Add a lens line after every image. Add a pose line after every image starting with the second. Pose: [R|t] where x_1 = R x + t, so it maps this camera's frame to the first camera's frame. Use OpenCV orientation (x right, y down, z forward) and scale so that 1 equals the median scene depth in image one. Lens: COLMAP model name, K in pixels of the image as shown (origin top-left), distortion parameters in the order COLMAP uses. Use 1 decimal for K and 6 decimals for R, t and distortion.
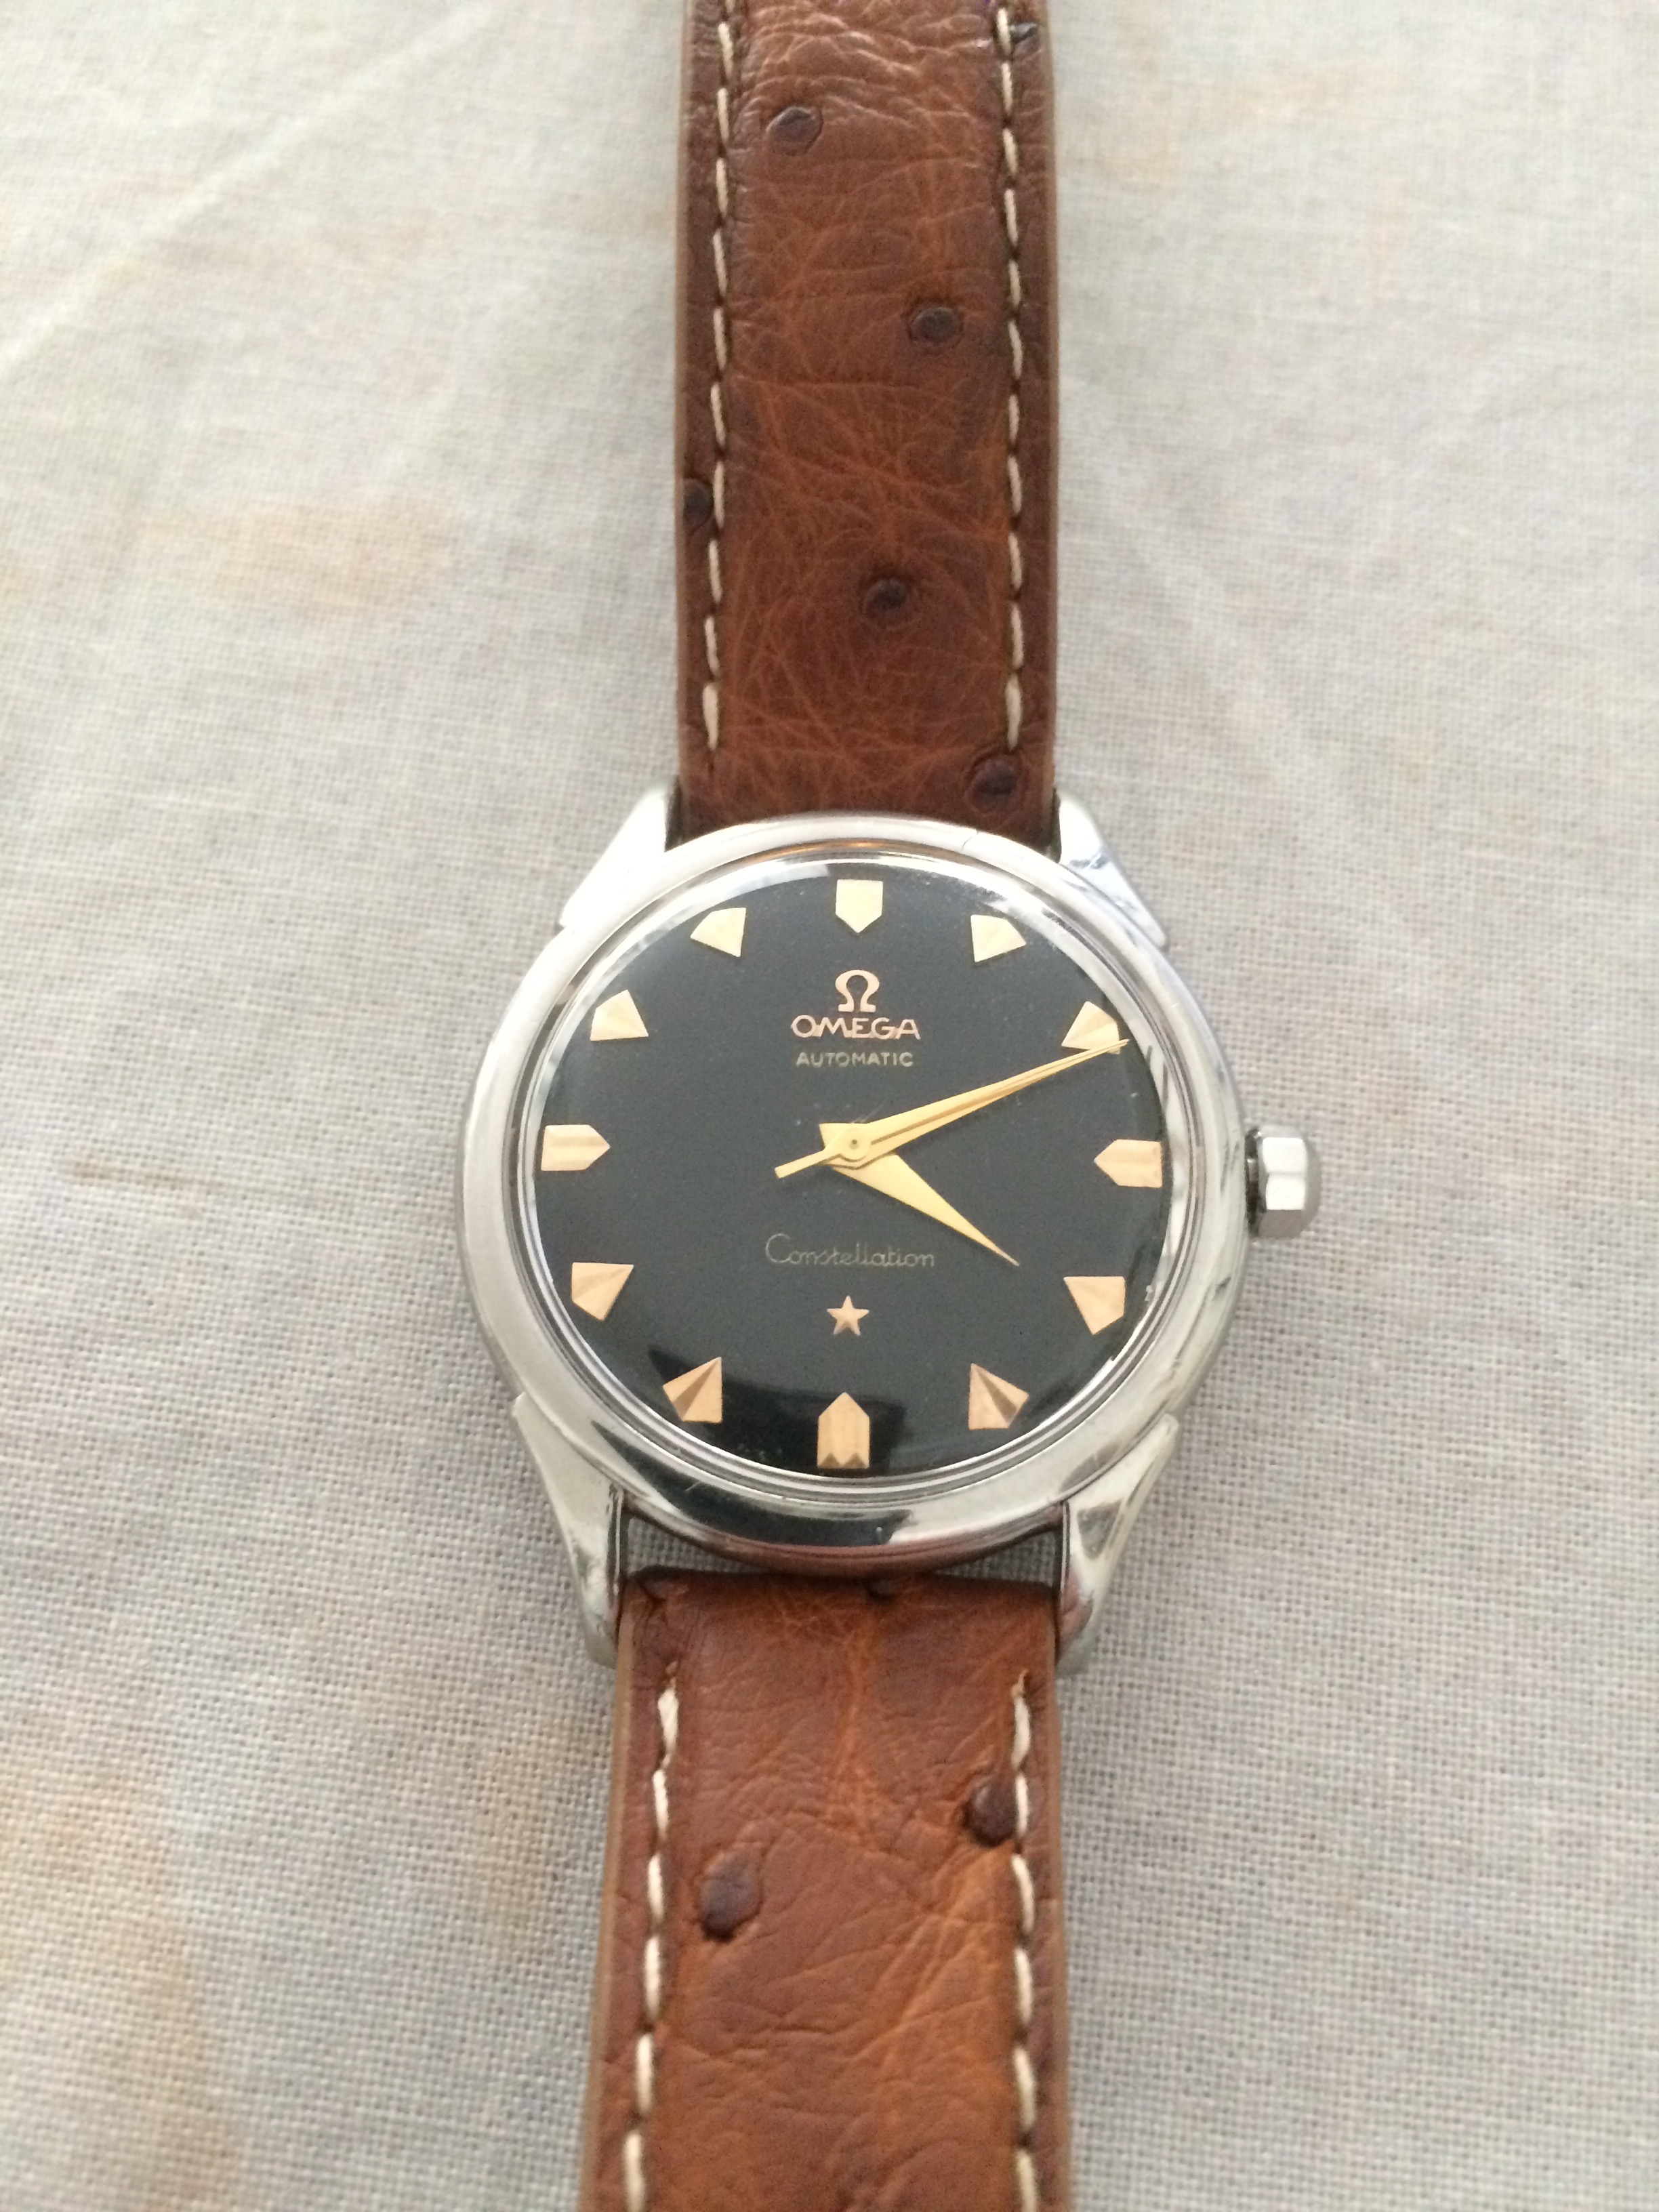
lens RADIAL K [[1907.5, 0, 825.4], [0, 1907.5, 1101.2], [0, 0, 1]] dist [-0.010283, -0.015076]
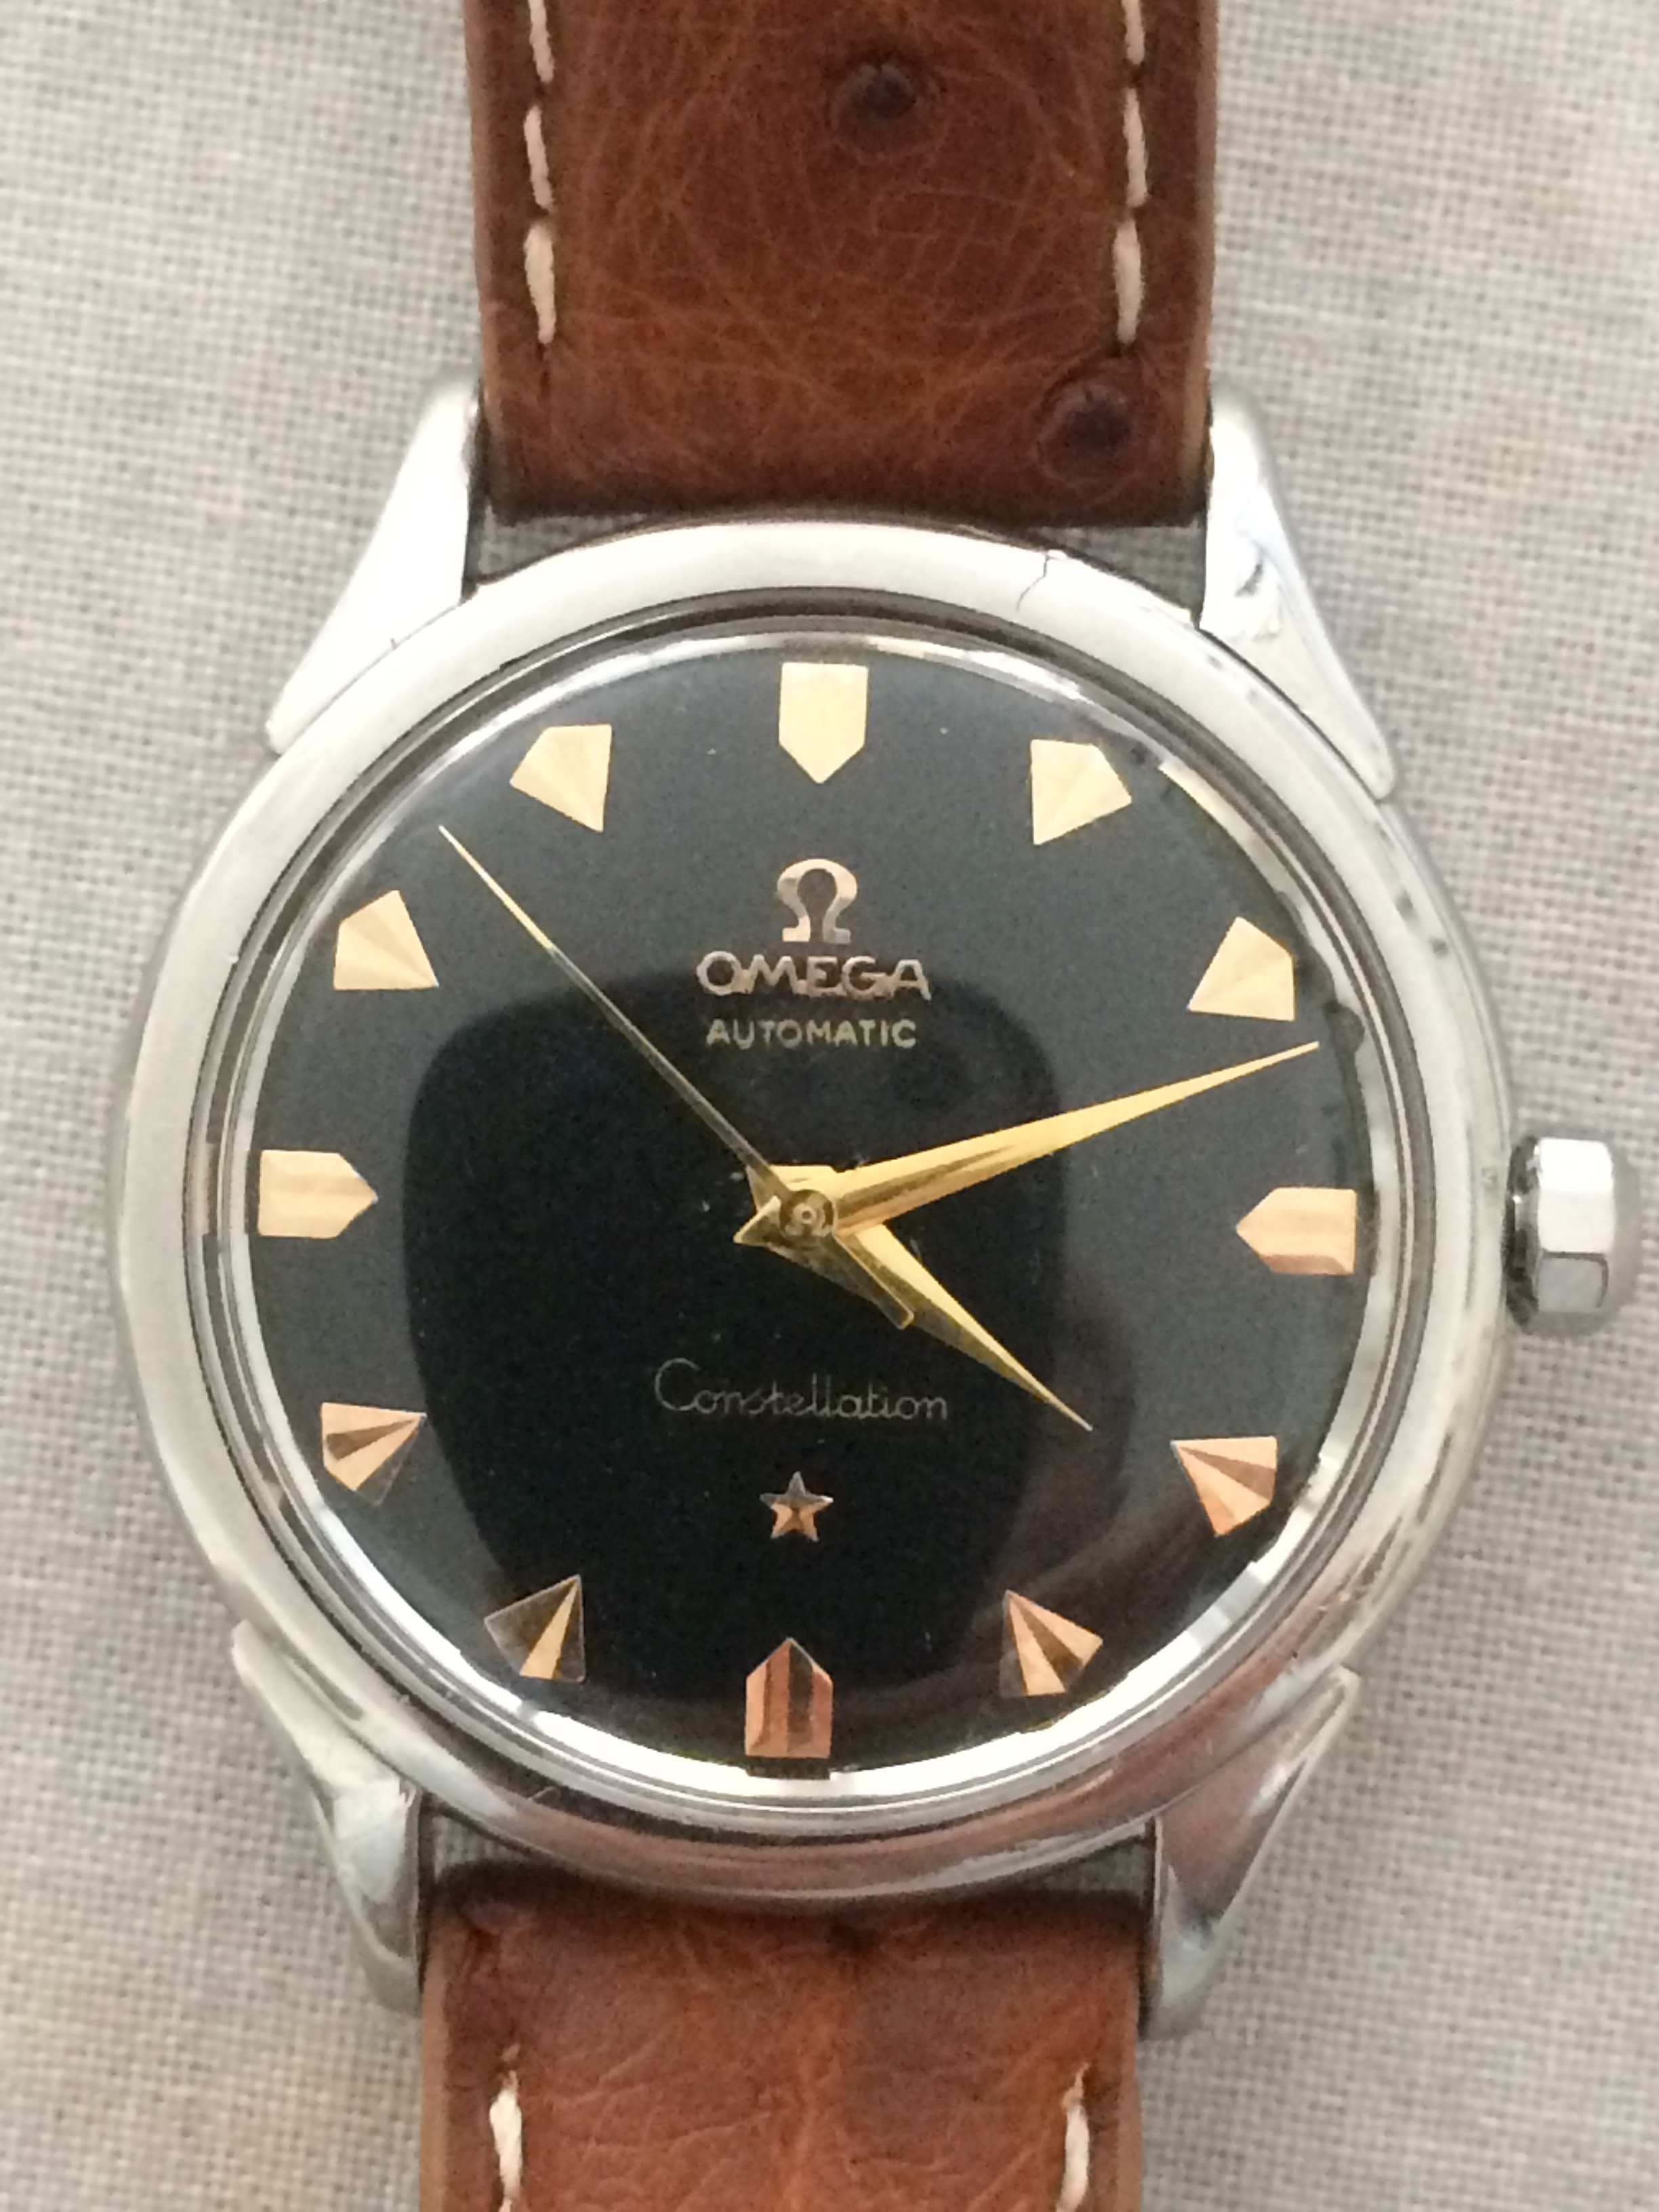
lens RADIAL K [[4480.7, 0, 832.0], [0, 4480.7, 1109.4], [0, 0, 1]] dist [-0.044269, 0.000000]
pose [[0.999764, 0.002503, -0.021583, 0.048402], [0.005052, 0.939337, 0.342959, -0.438667], [0.021132, -0.342987, 0.939102, -0.224992]]
